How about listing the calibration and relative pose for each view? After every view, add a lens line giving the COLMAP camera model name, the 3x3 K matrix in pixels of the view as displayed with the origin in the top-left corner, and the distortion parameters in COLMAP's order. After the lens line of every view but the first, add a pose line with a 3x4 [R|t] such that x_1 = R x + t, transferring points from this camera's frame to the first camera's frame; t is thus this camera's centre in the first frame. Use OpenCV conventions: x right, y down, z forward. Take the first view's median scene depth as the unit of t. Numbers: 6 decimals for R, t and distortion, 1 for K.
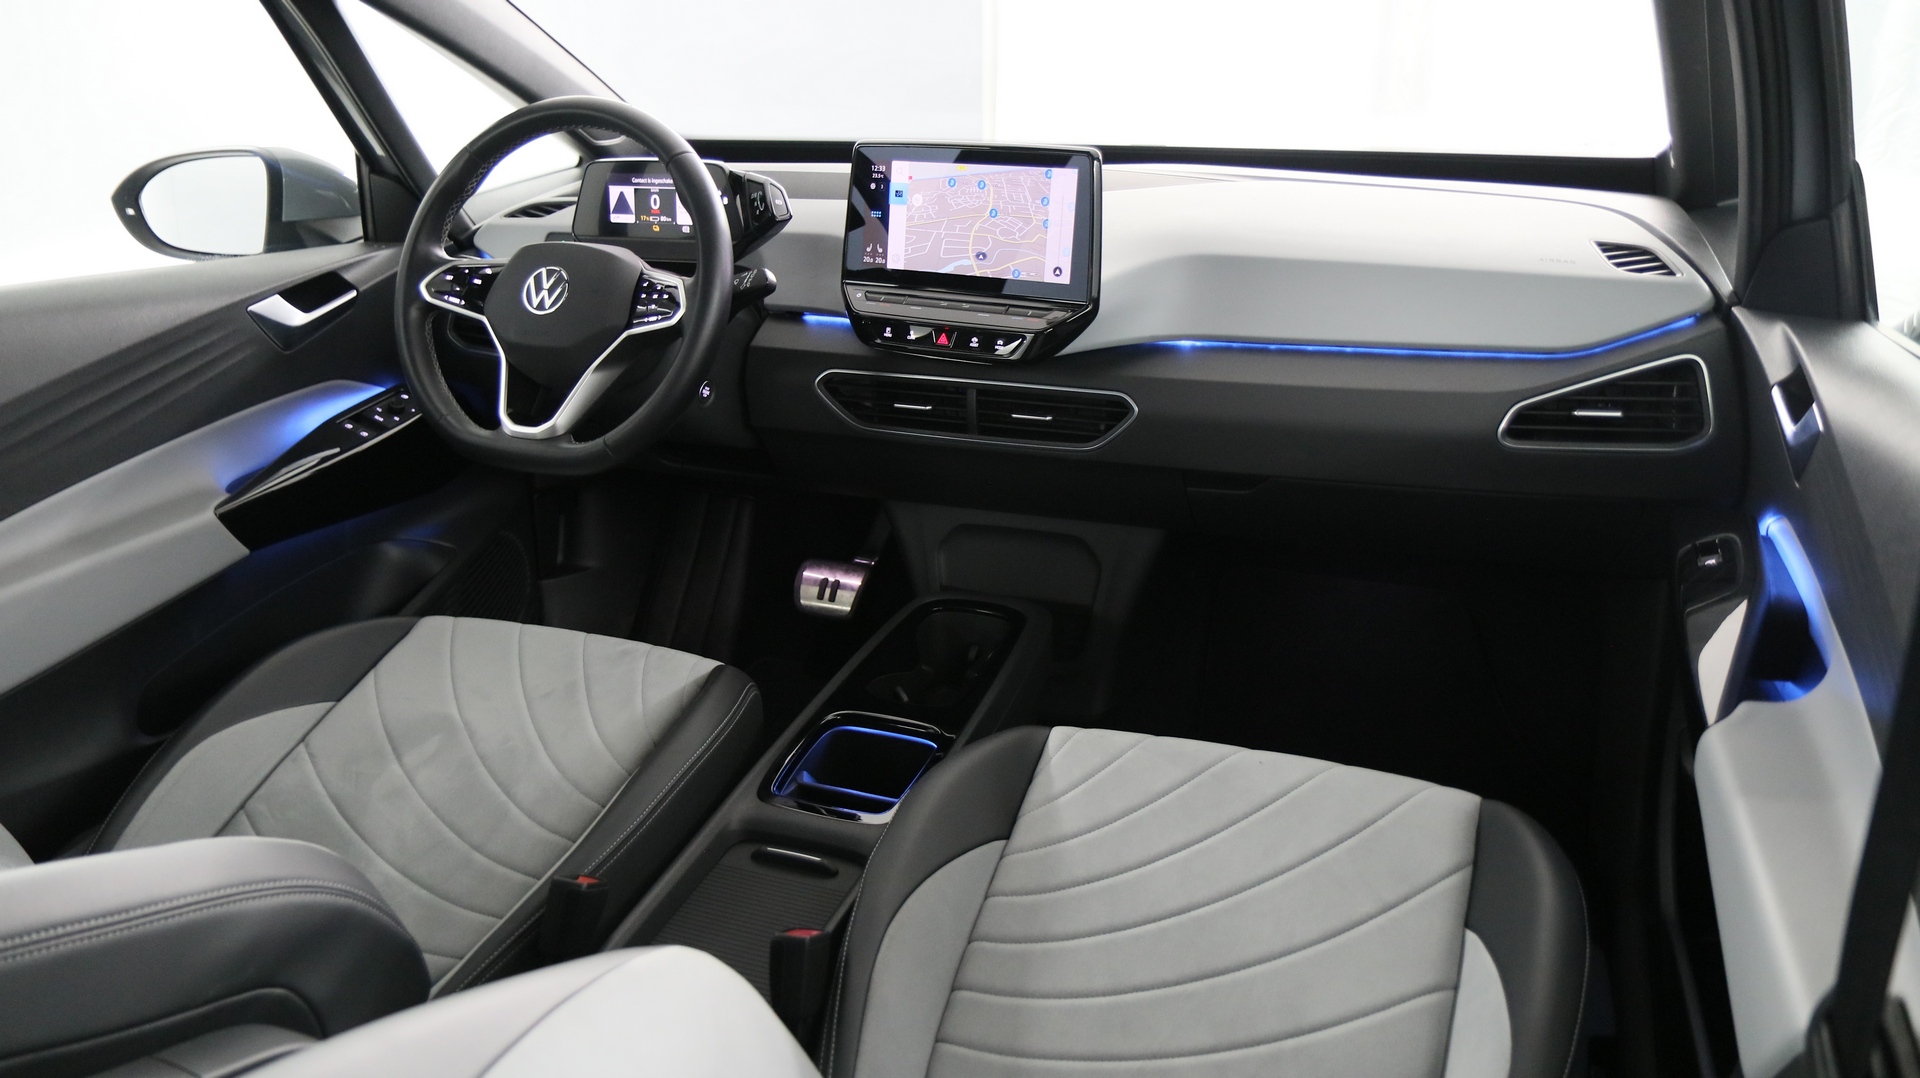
lens RADIAL K [[1488.2, 0, 960.0], [0, 1488.2, 539.0], [0, 0, 1]] dist [-0.007017, 0.003029]
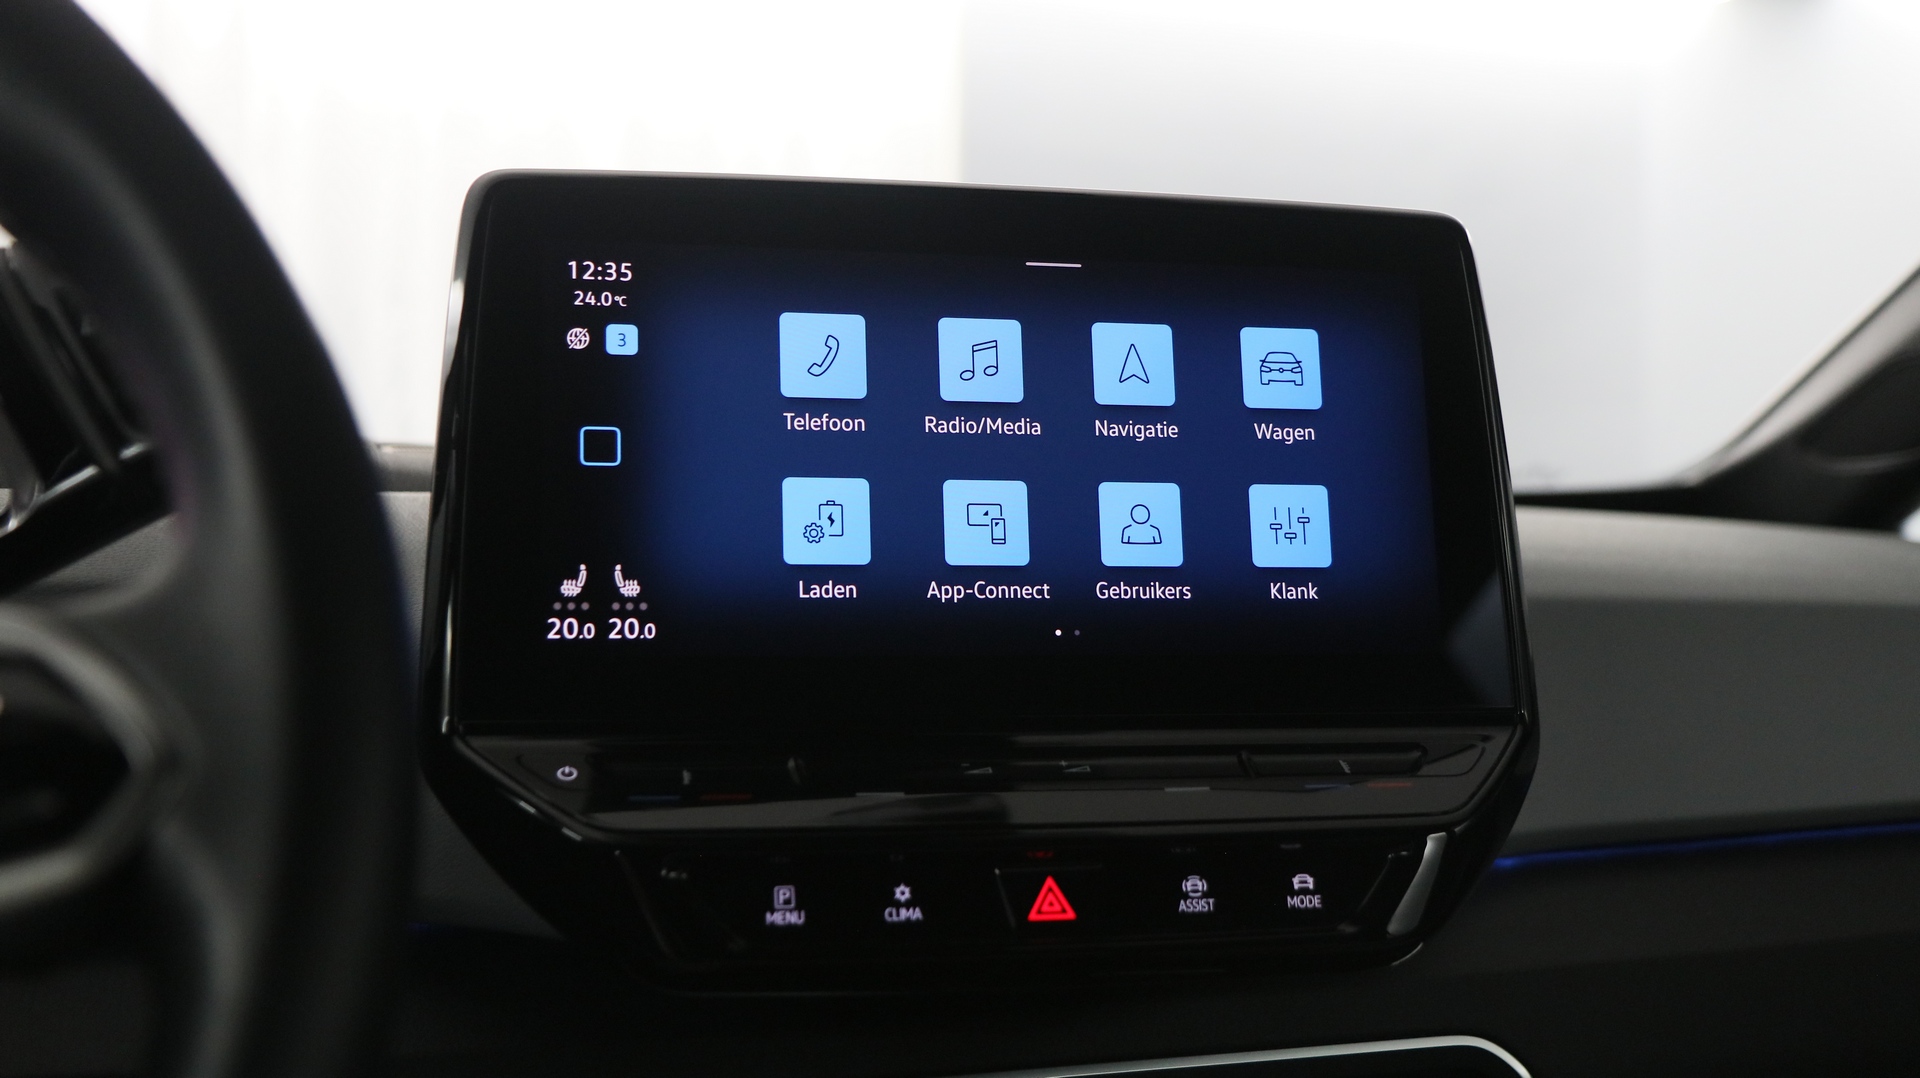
lens RADIAL K [[2277.7, 0, 960.0], [0, 2277.7, 539.0], [0, 0, 1]] dist [-0.007472, 0.014664]
pose [[0.706905, 0.008747, 0.707254, -0.283691], [0.213496, 0.950646, -0.225148, -0.105770], [-0.674318, 0.310154, 0.670149, 0.711869]]
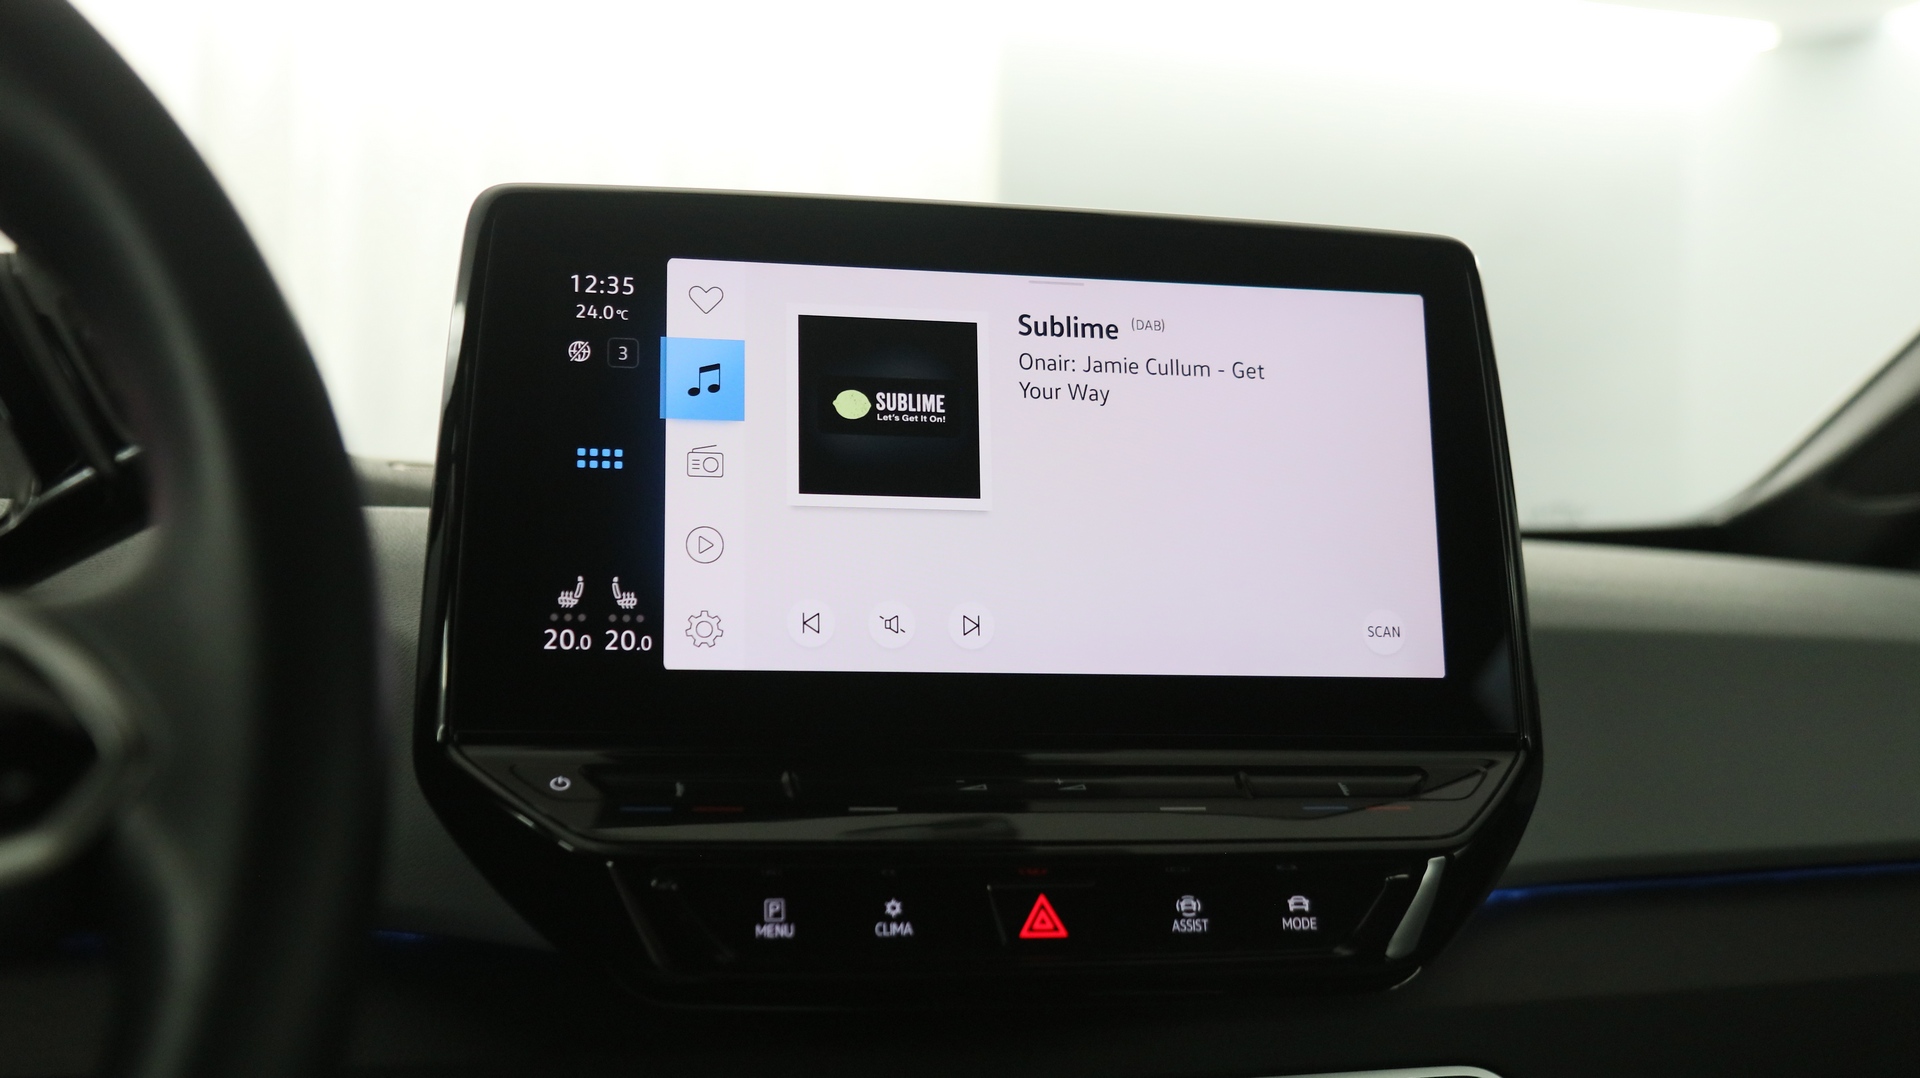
lens RADIAL K [[2277.7, 0, 960.0], [0, 2277.7, 539.0], [0, 0, 1]] dist [-0.007472, 0.014664]
pose [[0.721489, 0.031413, 0.691713, -0.277281], [0.198300, 0.947755, -0.249876, -0.098836], [-0.663424, 0.317449, 0.677565, 0.708115]]
